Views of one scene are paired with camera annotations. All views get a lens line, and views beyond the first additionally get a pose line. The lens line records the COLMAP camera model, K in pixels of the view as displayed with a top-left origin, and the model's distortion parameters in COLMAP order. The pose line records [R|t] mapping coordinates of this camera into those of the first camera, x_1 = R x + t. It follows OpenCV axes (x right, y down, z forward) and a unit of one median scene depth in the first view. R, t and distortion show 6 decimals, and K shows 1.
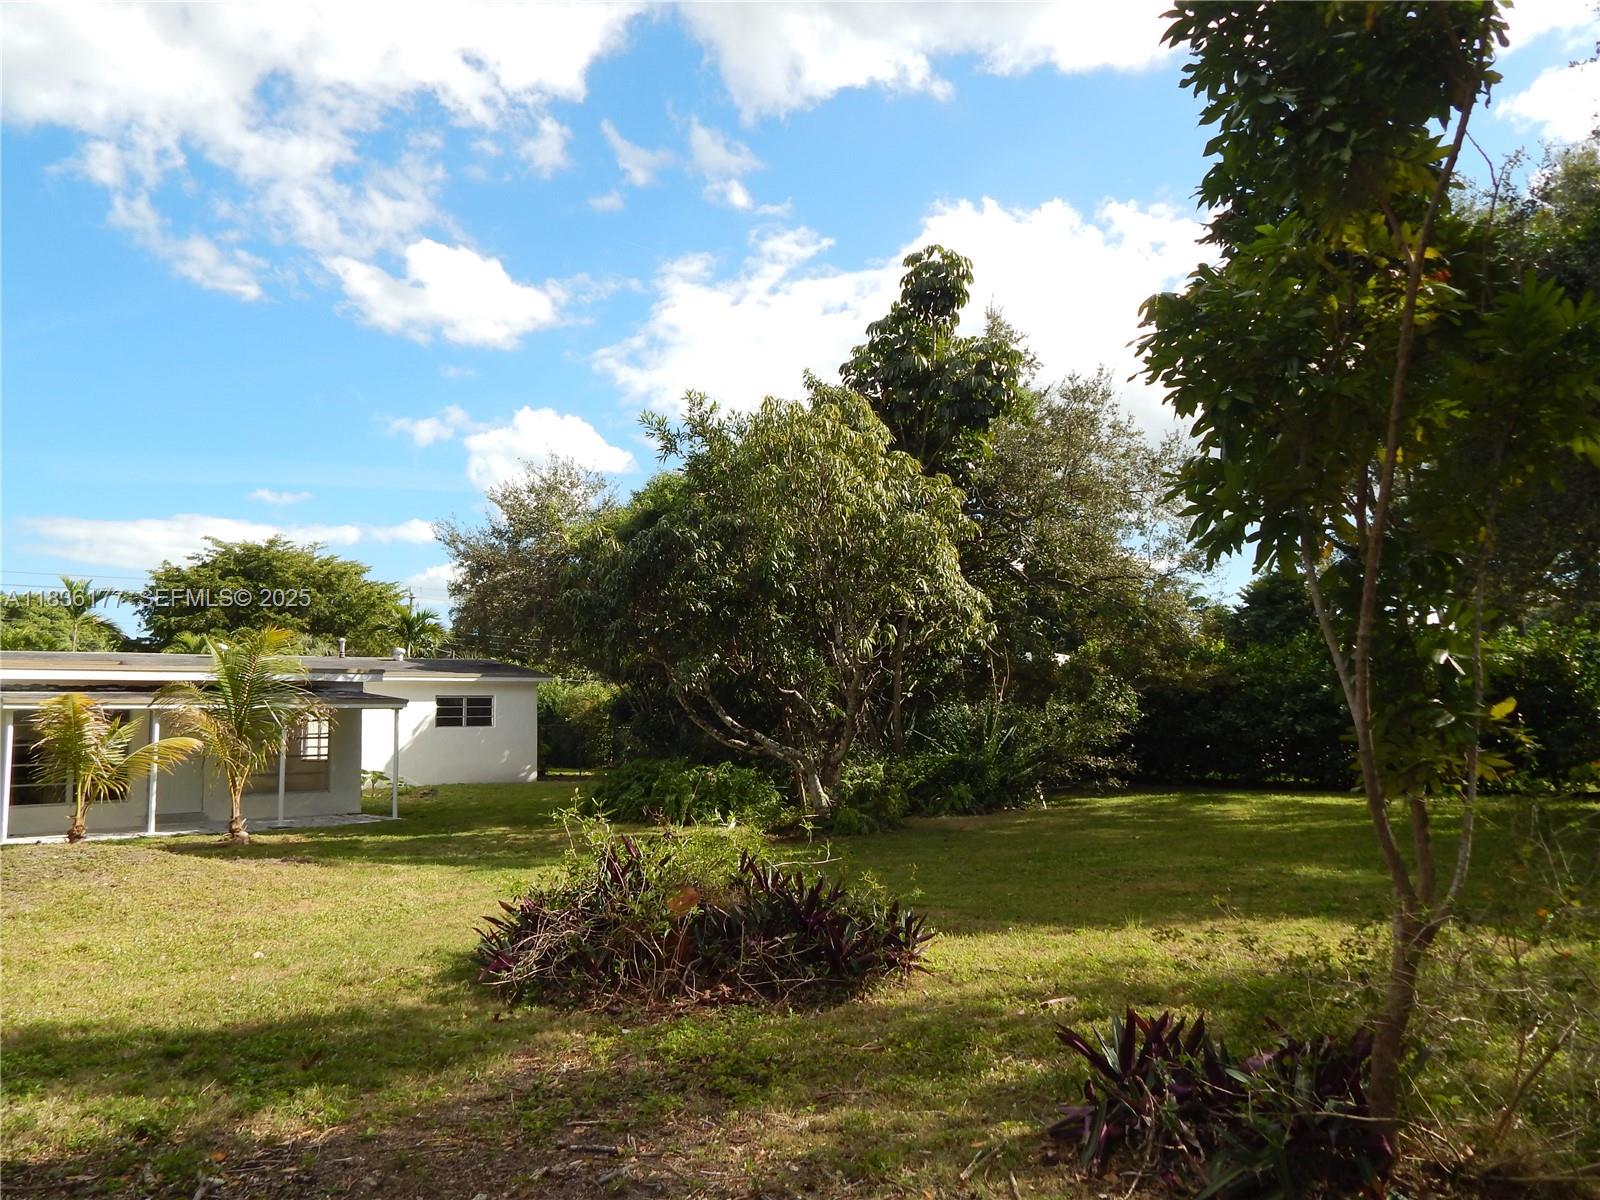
lens RADIAL K [[1179.9, 0, 805.9], [0, 1179.9, 605.0], [0, 0, 1]] dist [0.006649, 0.002479]
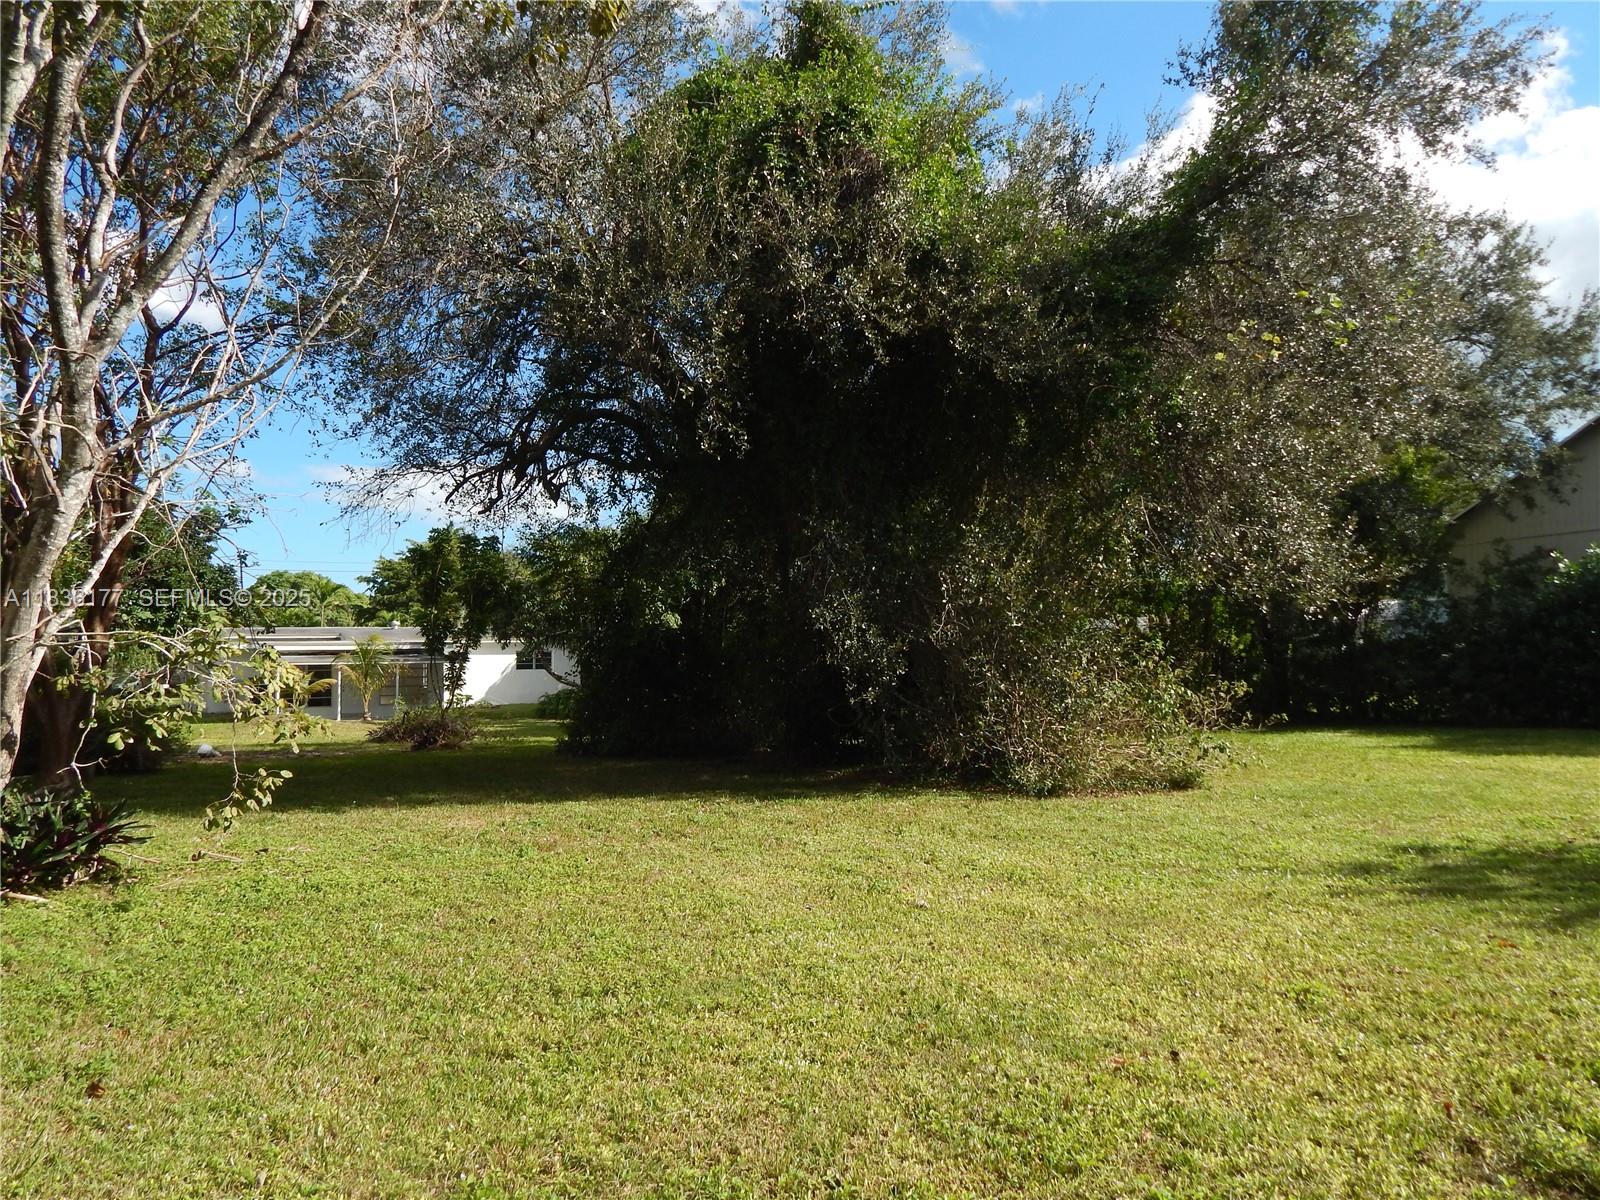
lens RADIAL K [[1179.9, 0, 796.0], [0, 1179.9, 600.2], [0, 0, 1]] dist [0.006649, 0.002479]
pose [[0.980061, -0.015096, -0.198125, 0.393642], [0.024440, 0.998697, 0.044802, -0.056907], [0.197190, -0.048751, 0.979152, -0.525636]]
